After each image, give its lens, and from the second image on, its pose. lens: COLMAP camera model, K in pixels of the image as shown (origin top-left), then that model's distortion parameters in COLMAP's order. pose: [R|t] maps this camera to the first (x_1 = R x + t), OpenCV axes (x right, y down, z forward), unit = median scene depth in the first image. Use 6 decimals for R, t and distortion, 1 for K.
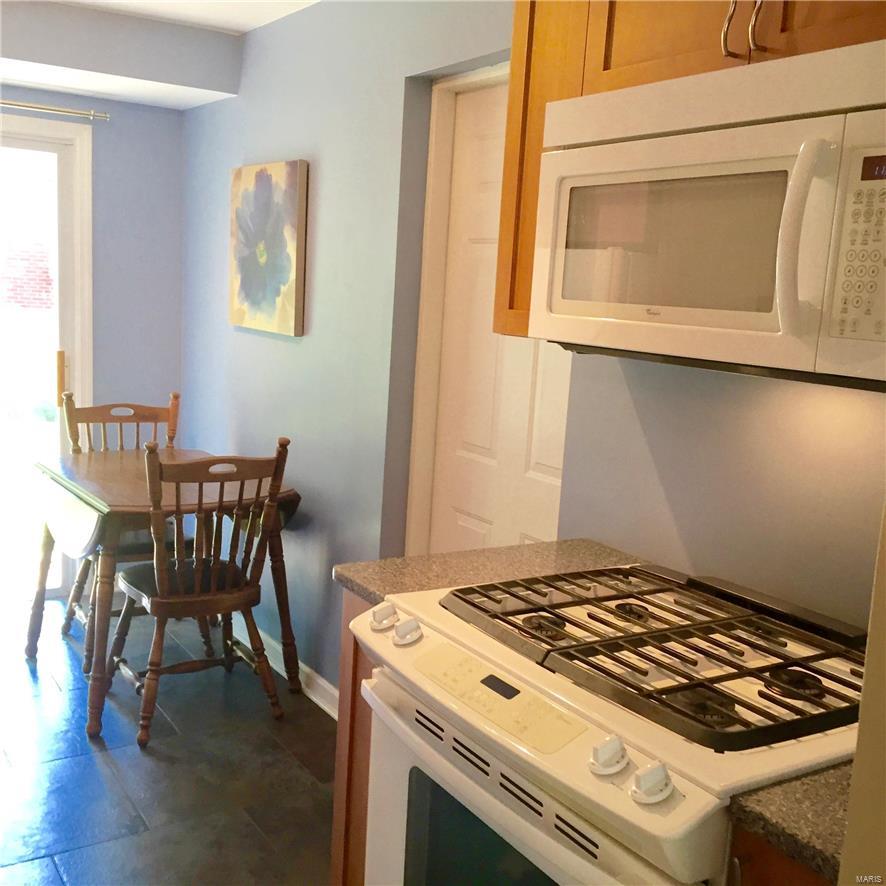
lens RADIAL K [[1018.6, 0, 442.4], [0, 1018.6, 441.2], [0, 0, 1]] dist [-0.026830, 0.000000]
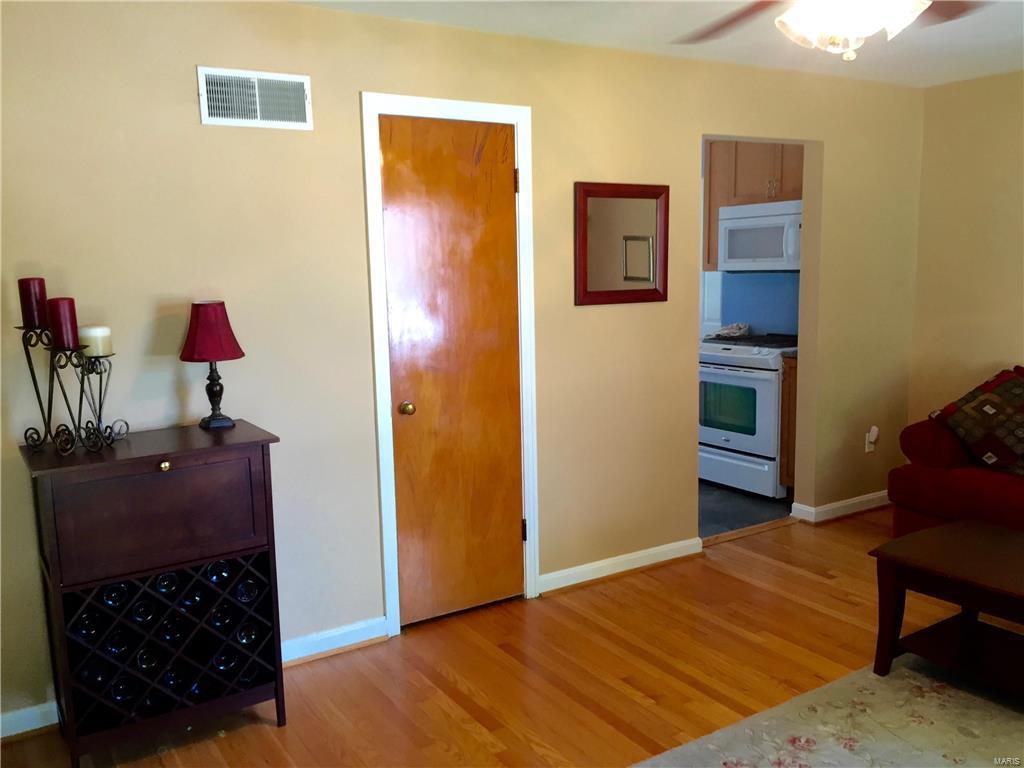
lens RADIAL K [[871.5, 0, 496.9], [0, 871.5, 387.7], [0, 0, 1]] dist [0.057629, -0.095279]
pose [[0.996184, -0.080087, -0.034693, -0.667712], [0.079638, 0.996724, -0.014125, 0.315871], [0.035711, 0.011308, 0.999298, -2.292121]]
